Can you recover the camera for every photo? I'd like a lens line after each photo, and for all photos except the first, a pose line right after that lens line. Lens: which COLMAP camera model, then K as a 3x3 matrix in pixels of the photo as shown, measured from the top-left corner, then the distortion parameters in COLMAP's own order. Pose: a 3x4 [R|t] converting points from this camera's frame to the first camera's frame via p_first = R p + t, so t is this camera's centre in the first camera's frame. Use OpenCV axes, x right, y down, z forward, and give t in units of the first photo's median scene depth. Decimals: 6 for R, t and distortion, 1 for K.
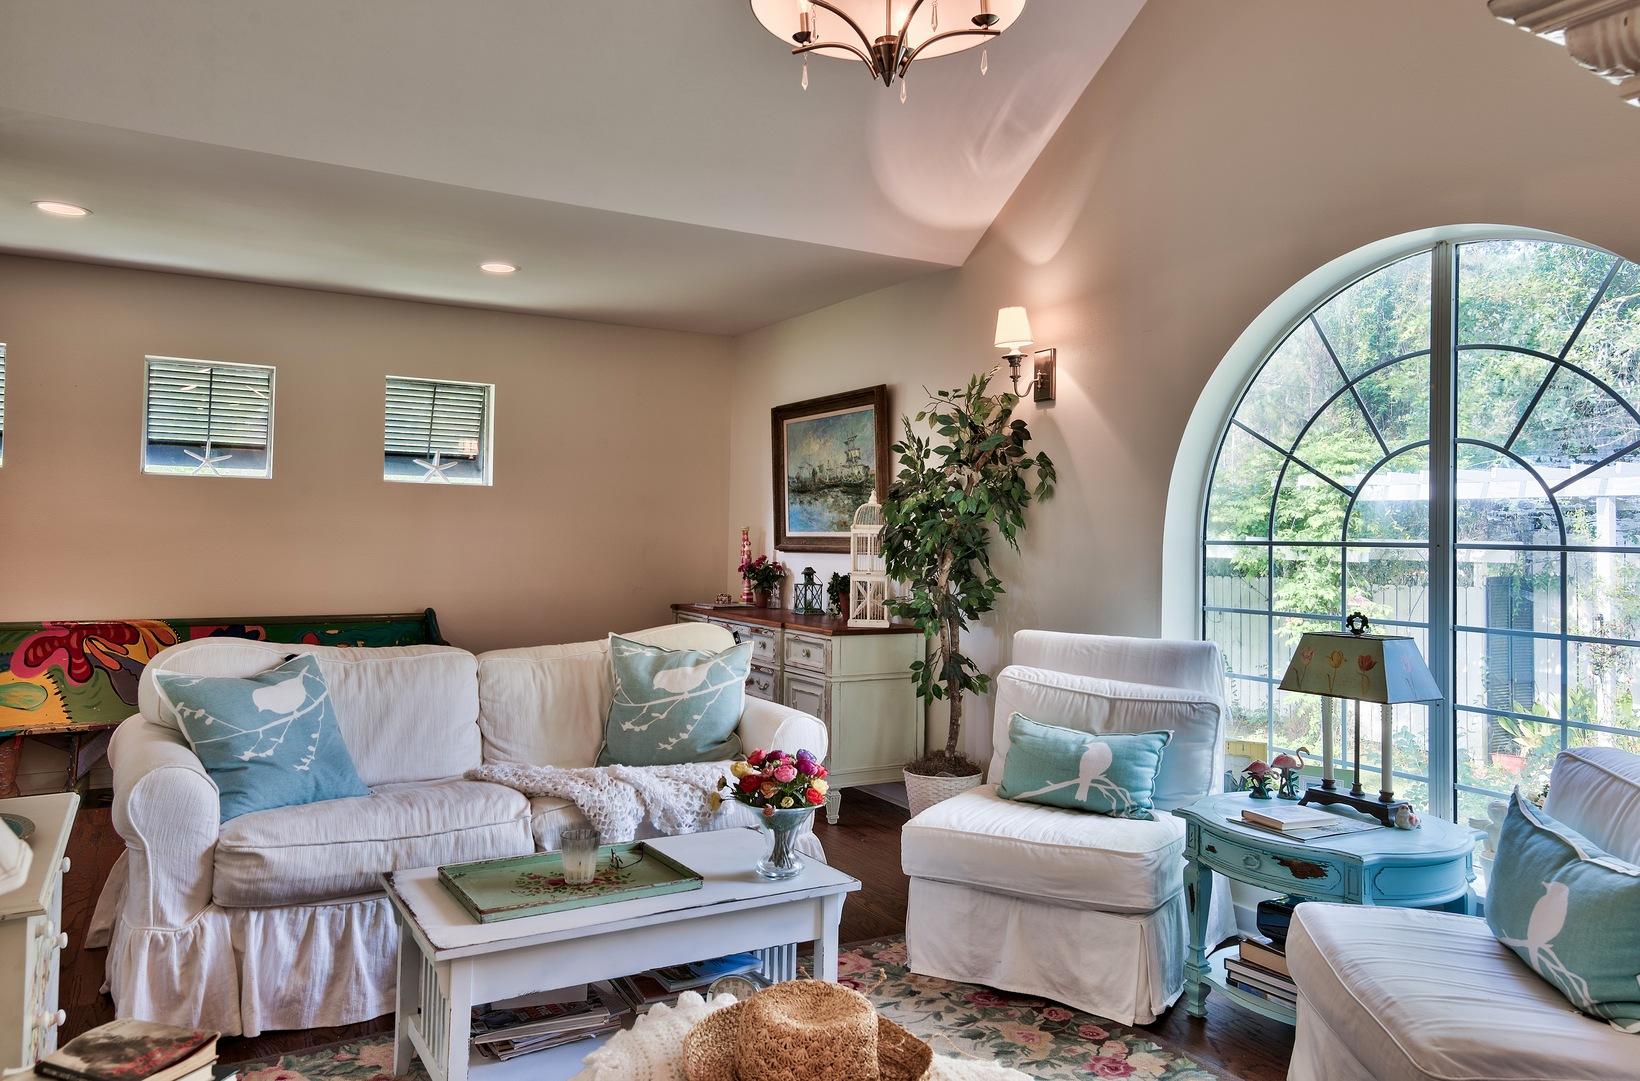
lens RADIAL K [[1167.4, 0, 819.9], [0, 1167.4, 535.6], [0, 0, 1]] dist [0.004047, 0.001250]
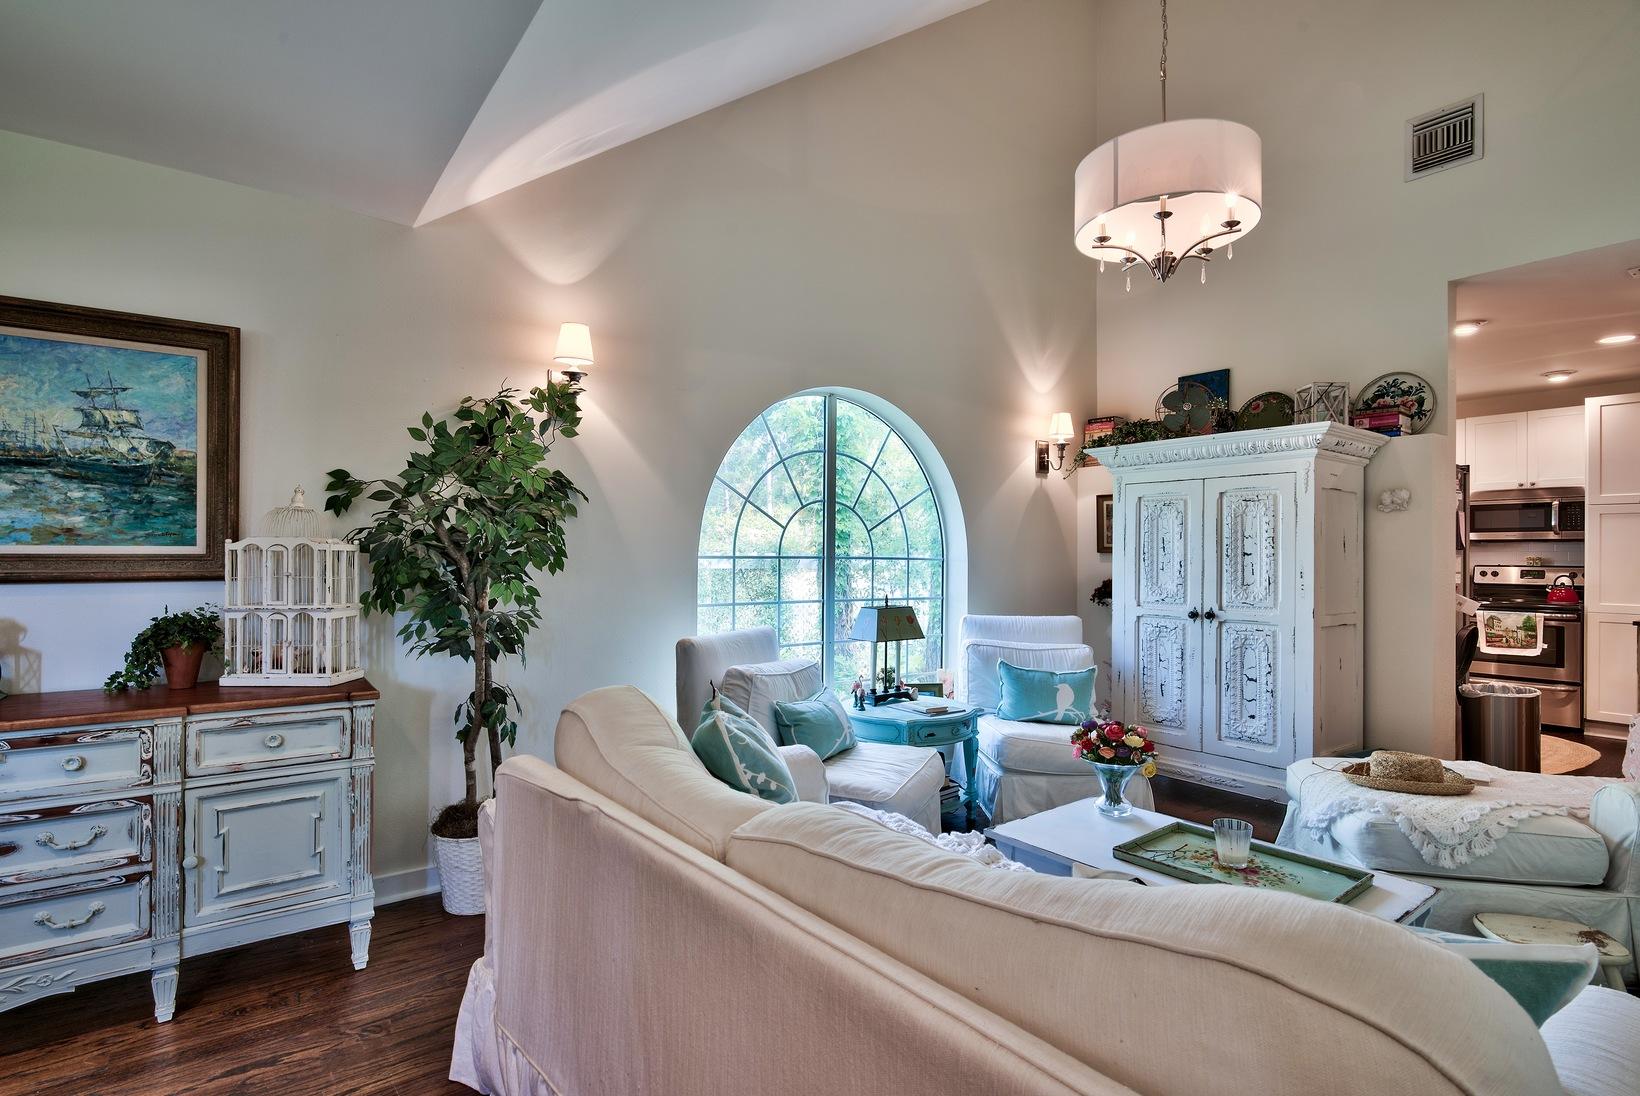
lens RADIAL K [[805.3, 0, 822.7], [0, 805.3, 554.9], [0, 0, 1]] dist [0.016221, -0.002296]
pose [[-0.120844, -0.006055, 0.992653, -0.635035], [-0.003331, 0.999978, 0.005694, -0.002918], [-0.992666, -0.002618, -0.120862, 1.007500]]
